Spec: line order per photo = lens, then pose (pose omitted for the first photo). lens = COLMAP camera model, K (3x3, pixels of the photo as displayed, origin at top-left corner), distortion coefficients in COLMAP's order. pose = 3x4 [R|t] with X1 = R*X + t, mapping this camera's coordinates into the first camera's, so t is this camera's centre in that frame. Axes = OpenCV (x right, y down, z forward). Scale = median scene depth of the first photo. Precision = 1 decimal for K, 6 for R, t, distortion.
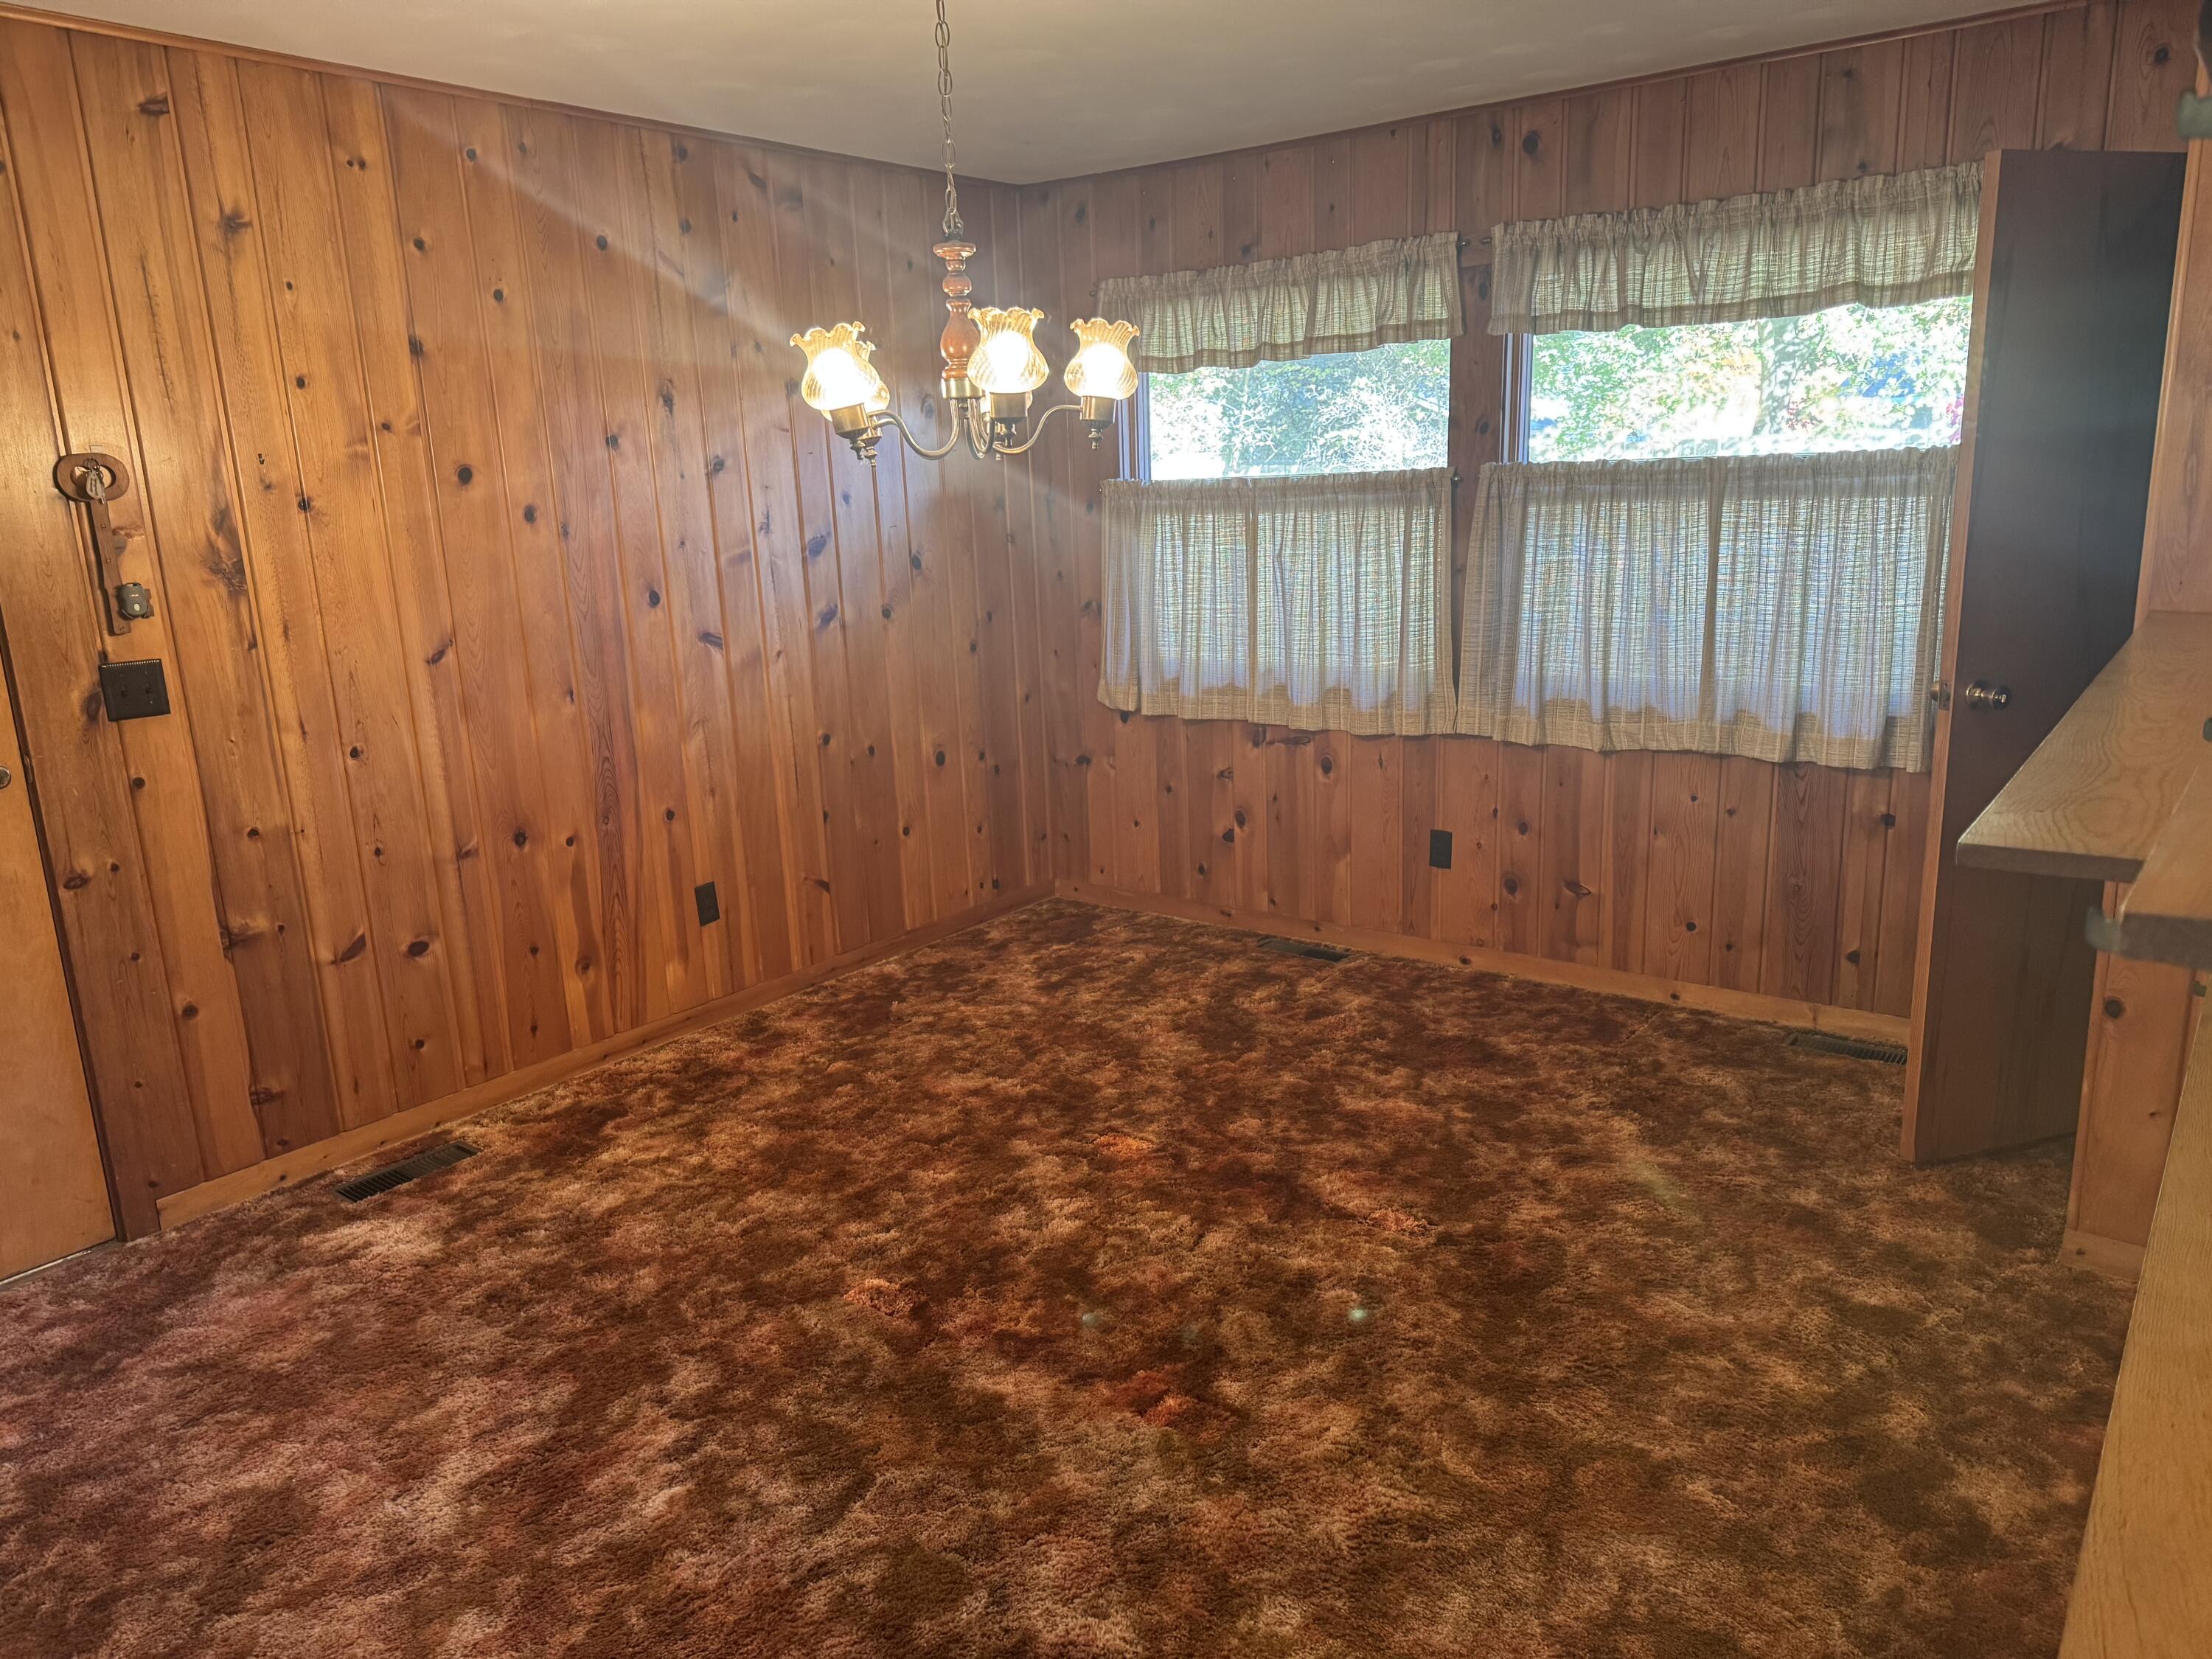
lens RADIAL K [[1554.4, 0, 1106.8], [0, 1554.4, 817.8], [0, 0, 1]] dist [0.080506, -0.082458]
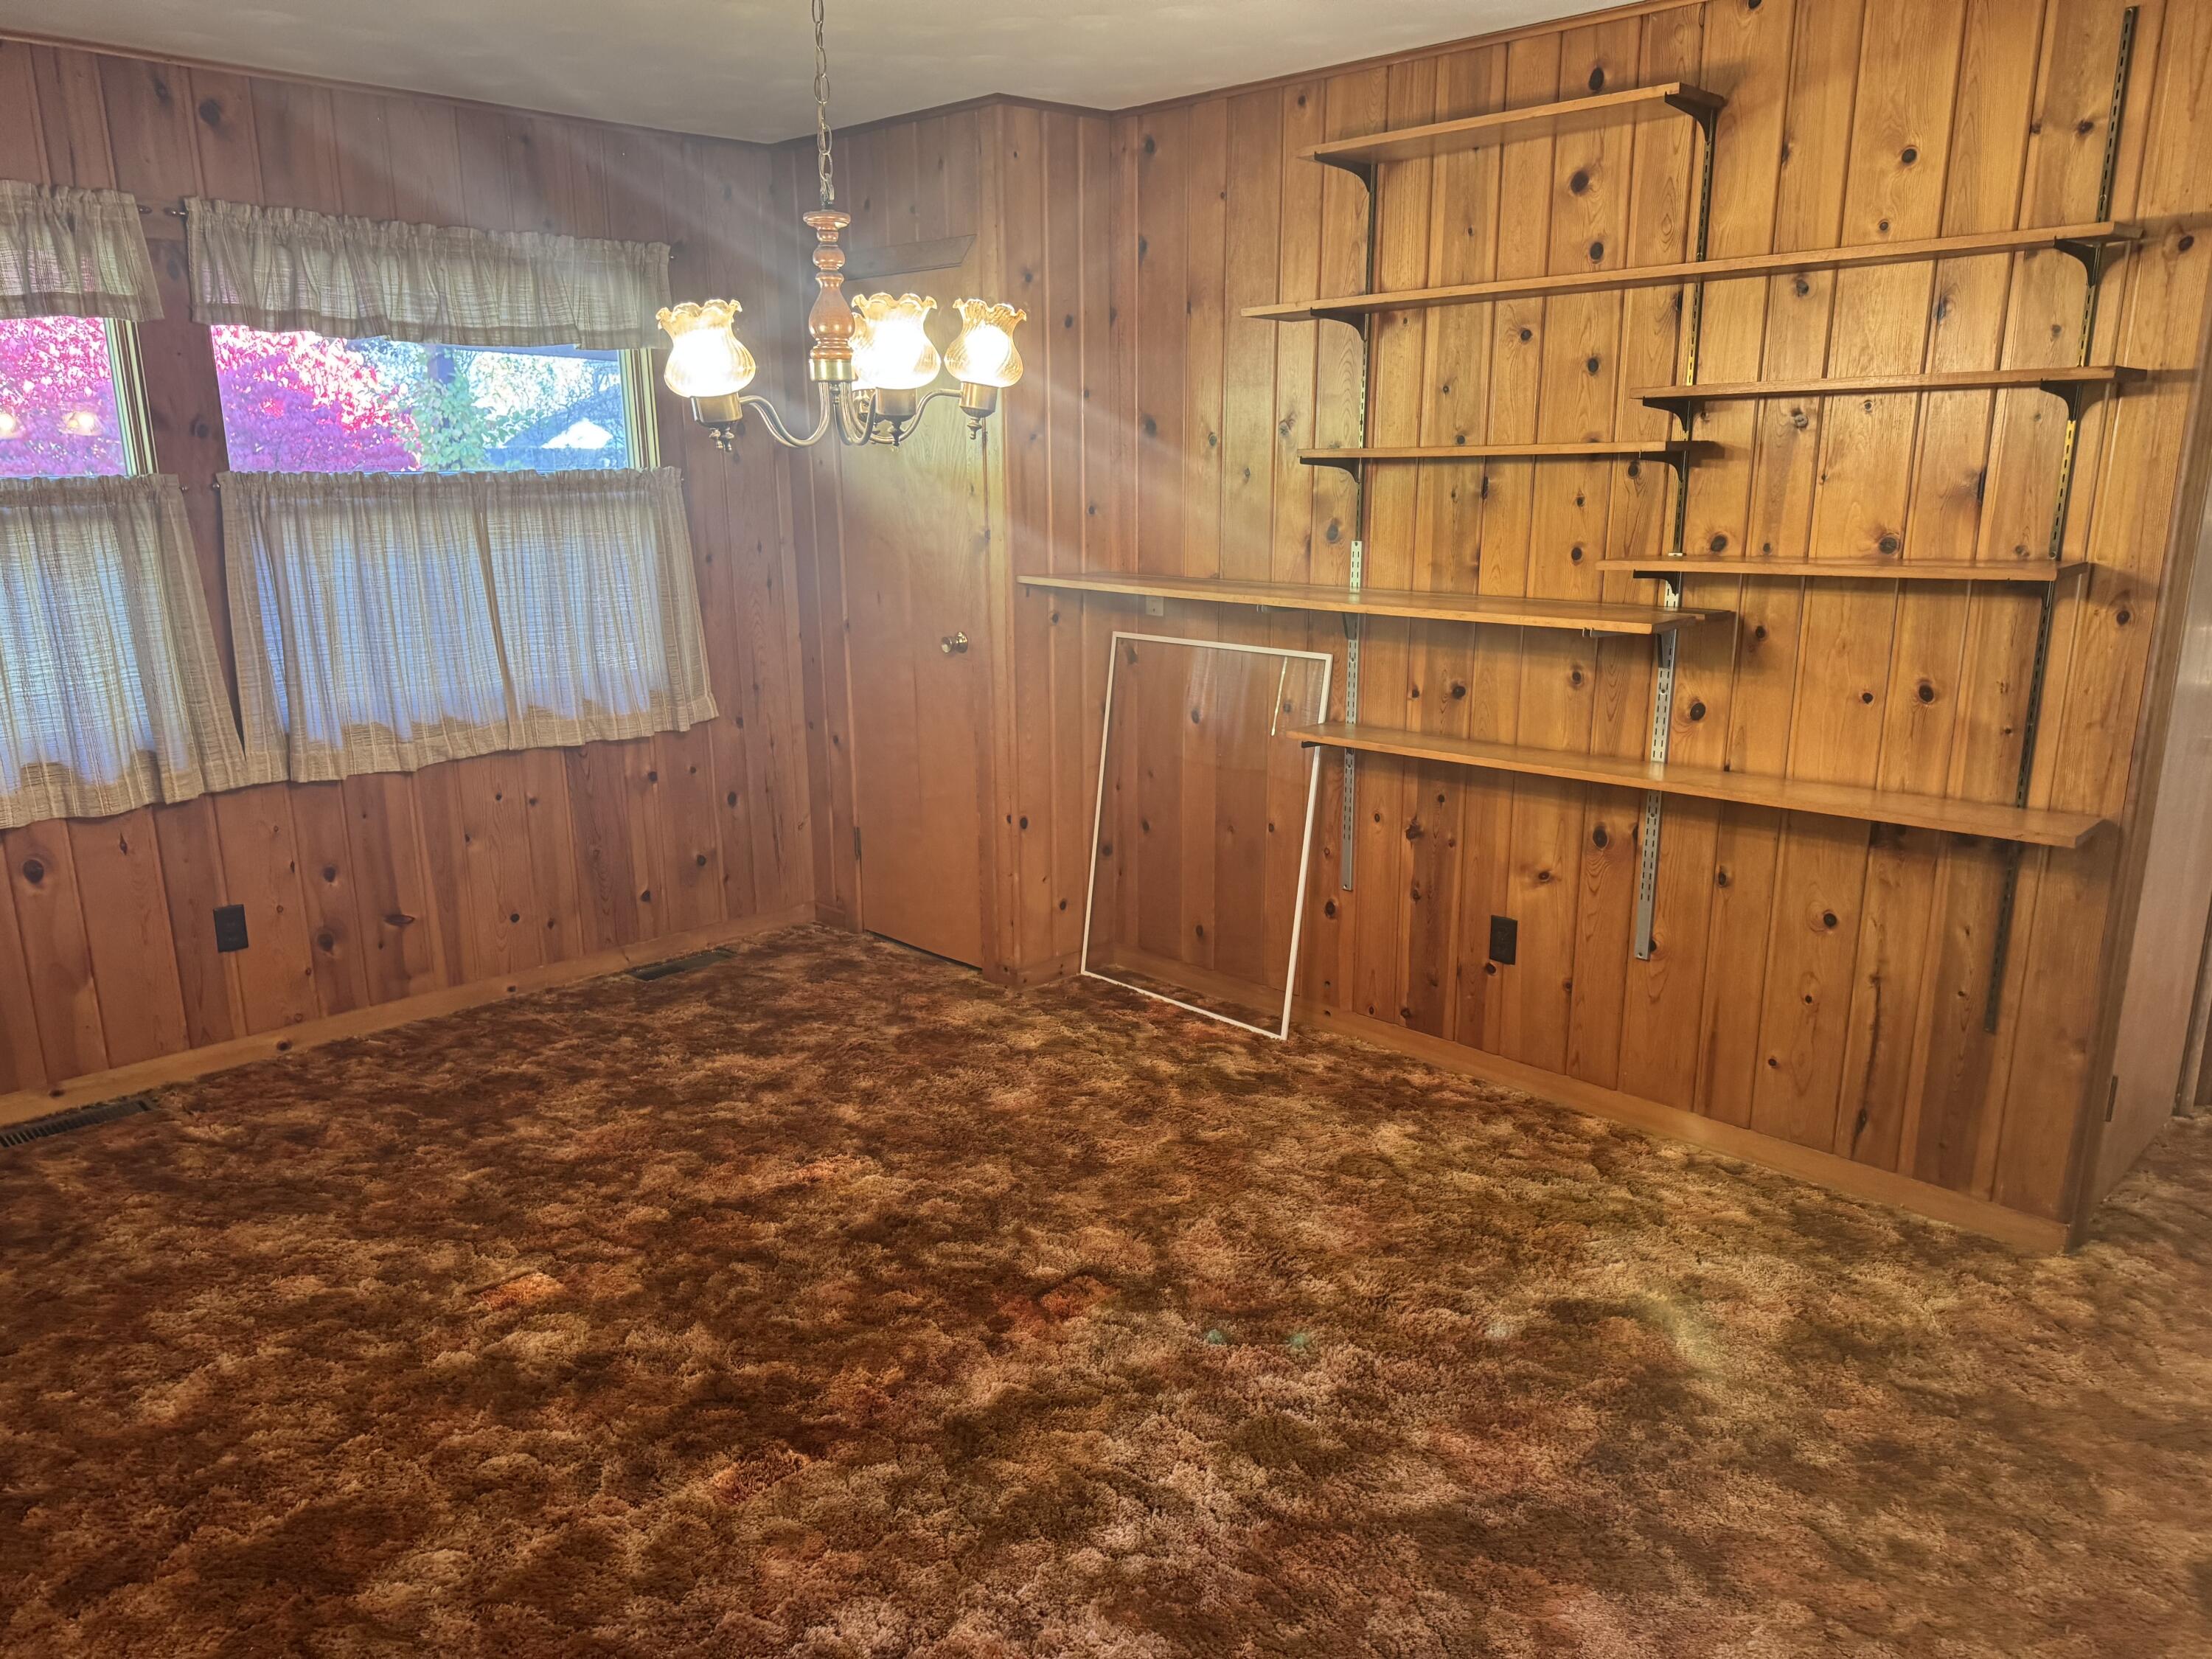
lens RADIAL K [[1547.3, 0, 1096.7], [0, 1547.3, 834.2], [0, 0, 1]] dist [0.140285, -0.212323]
pose [[0.123867, -0.199081, 0.972123, -0.686075], [0.212971, 0.962172, 0.169906, -0.093554], [-0.969175, 0.185988, 0.161579, 0.511524]]
